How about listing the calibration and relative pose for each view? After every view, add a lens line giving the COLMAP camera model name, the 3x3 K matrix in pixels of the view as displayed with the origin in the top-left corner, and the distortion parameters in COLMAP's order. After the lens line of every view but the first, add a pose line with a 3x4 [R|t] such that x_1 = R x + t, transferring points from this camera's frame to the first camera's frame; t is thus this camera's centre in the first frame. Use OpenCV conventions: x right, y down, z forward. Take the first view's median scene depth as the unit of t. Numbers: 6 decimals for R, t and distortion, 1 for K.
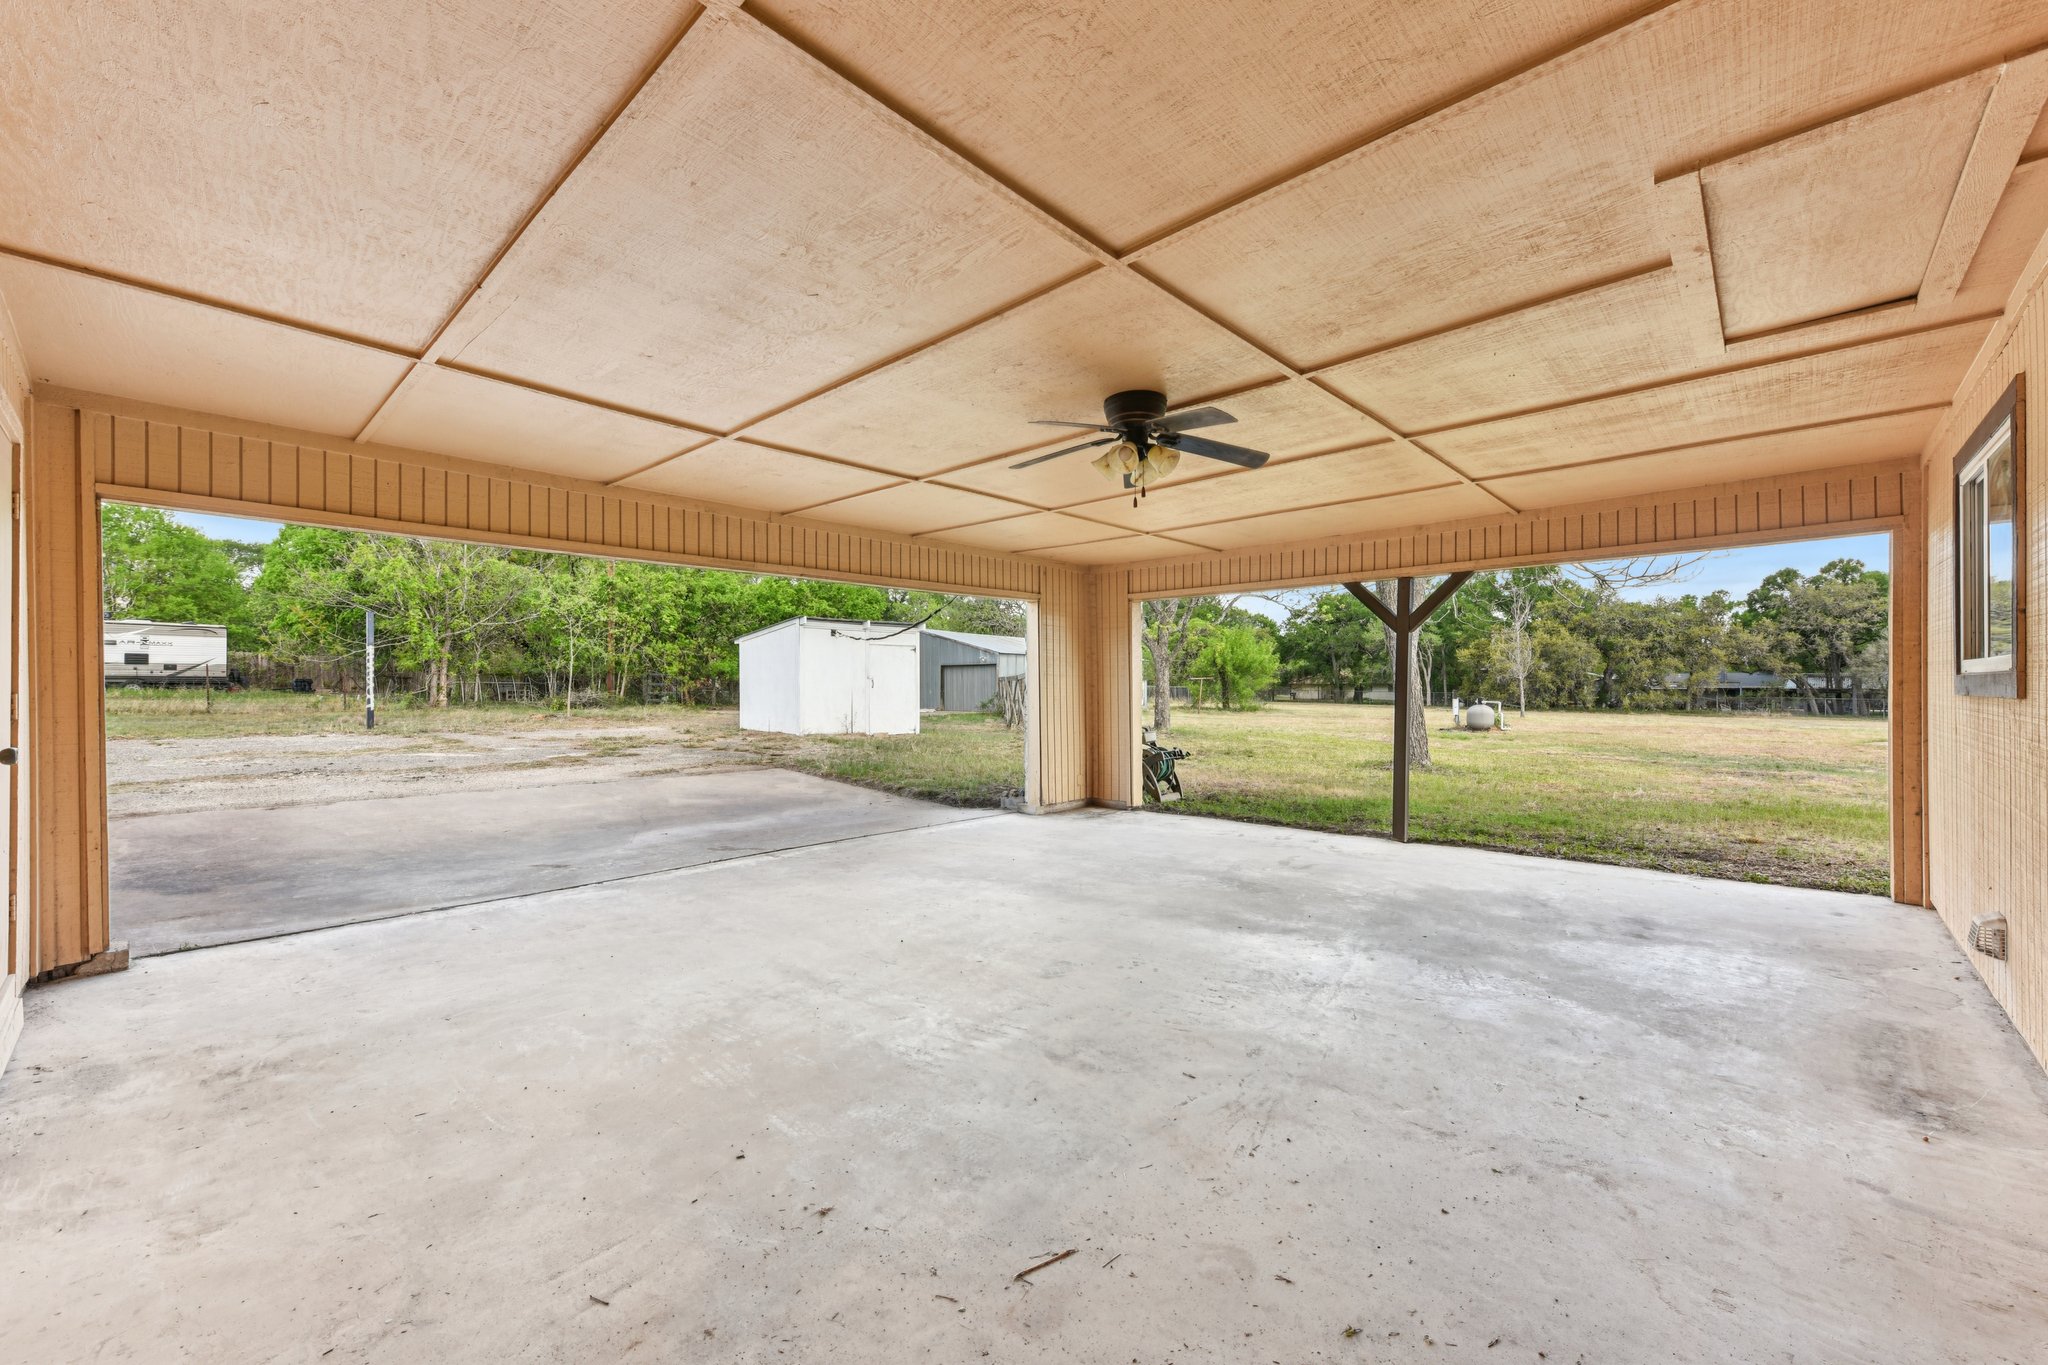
lens RADIAL K [[804.9, 0, 1039.3], [0, 804.9, 685.8], [0, 0, 1]] dist [0.000847, 0.000189]
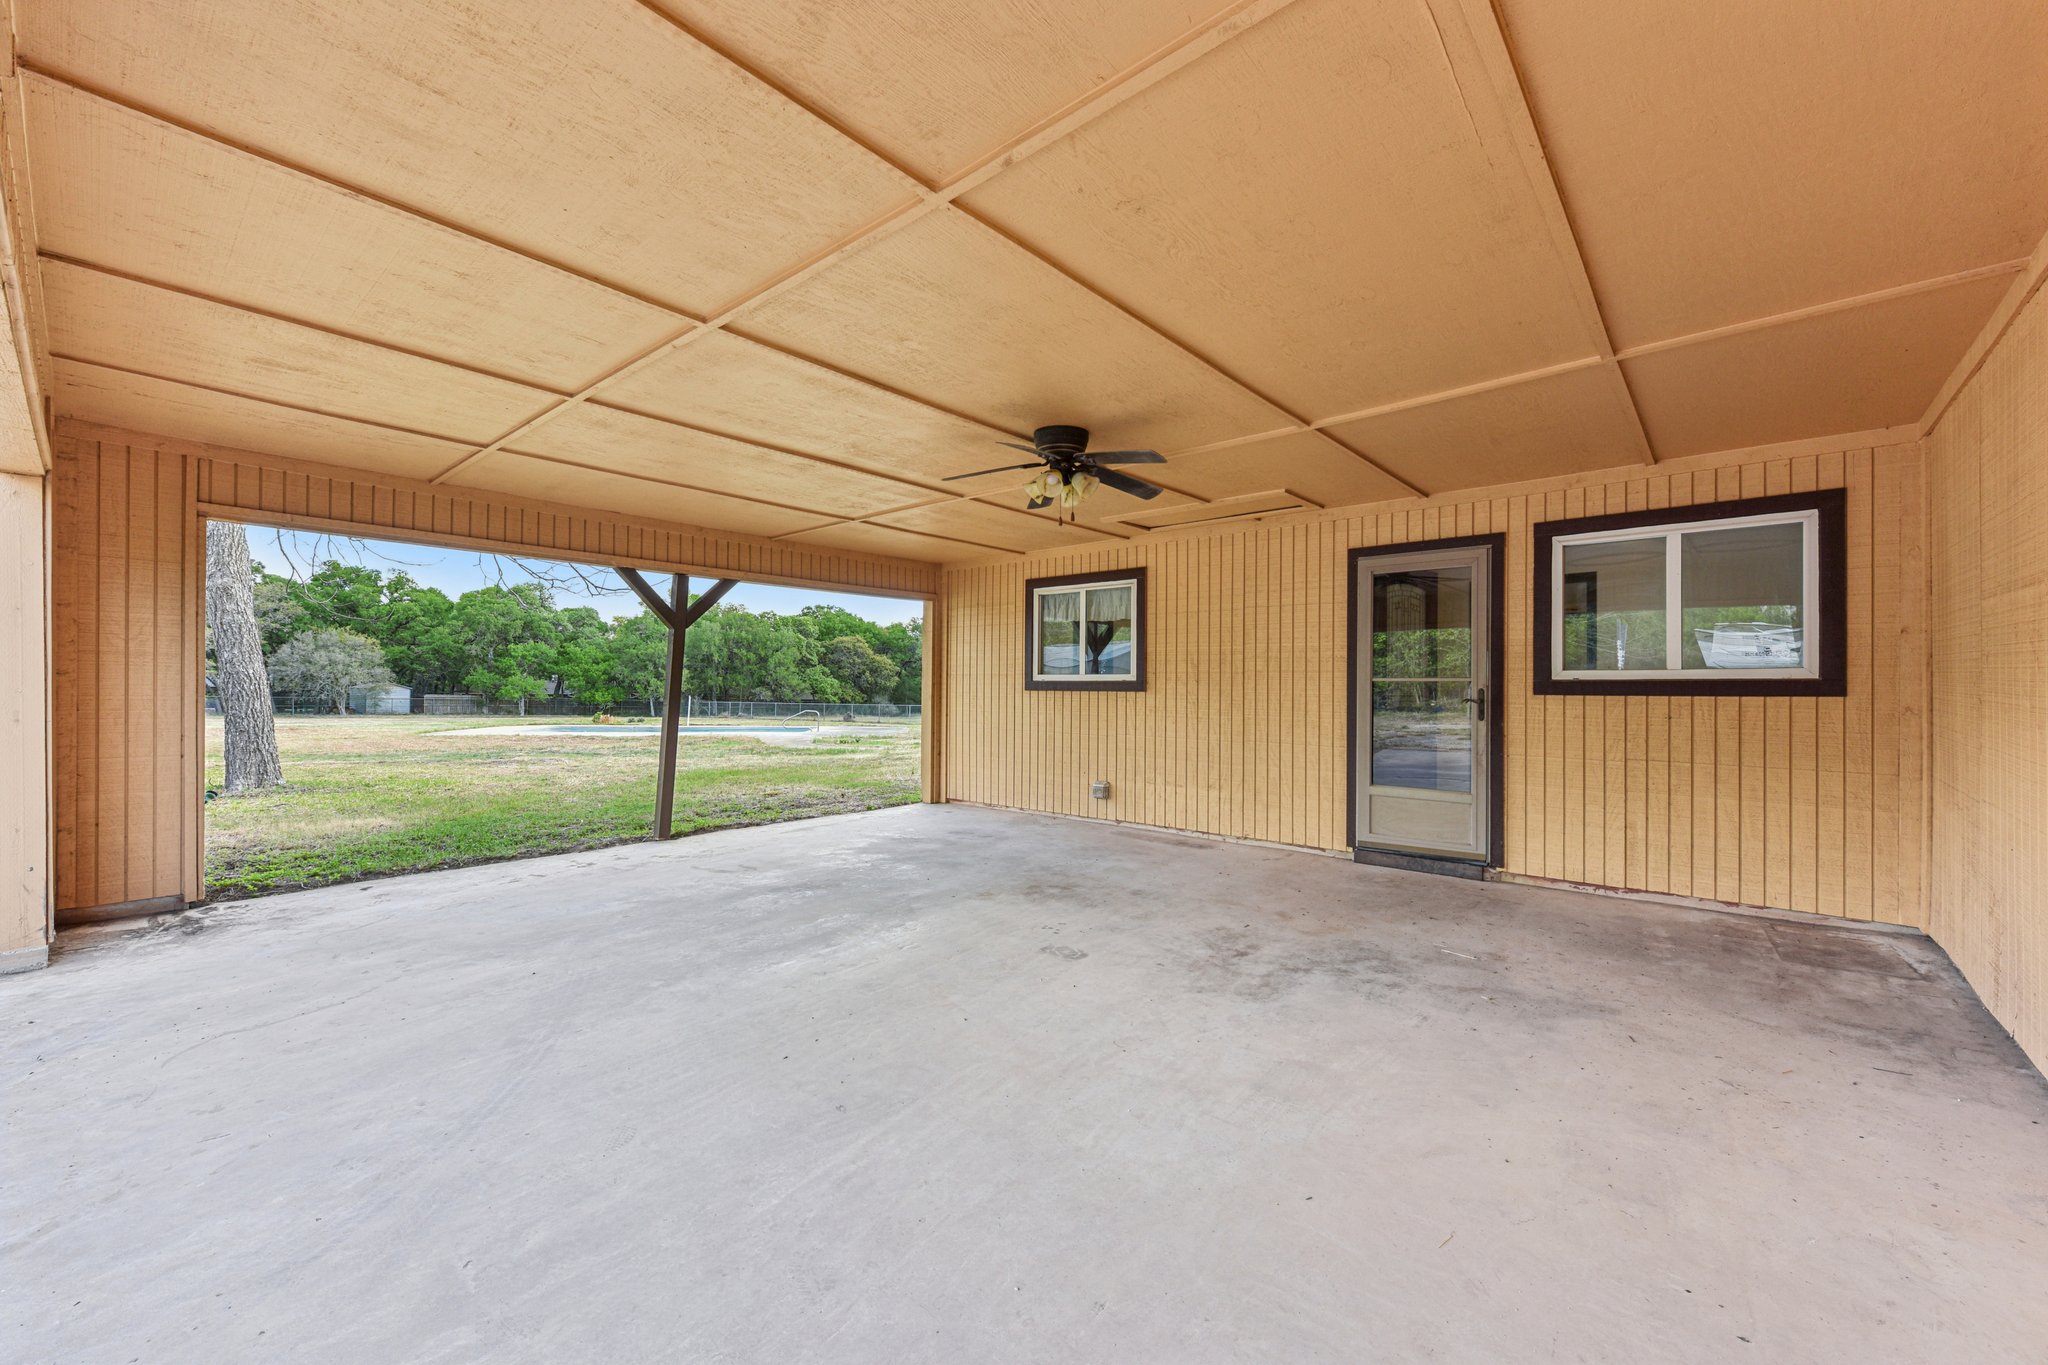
lens RADIAL K [[804.9, 0, 1035.2], [0, 804.9, 689.7], [0, 0, 1]] dist [0.000847, 0.000189]
pose [[-0.033044, 0.001205, 0.999453, -0.649468], [-0.006904, 0.999975, -0.001434, 0.008533], [-0.999430, -0.006947, -0.033035, 0.682129]]
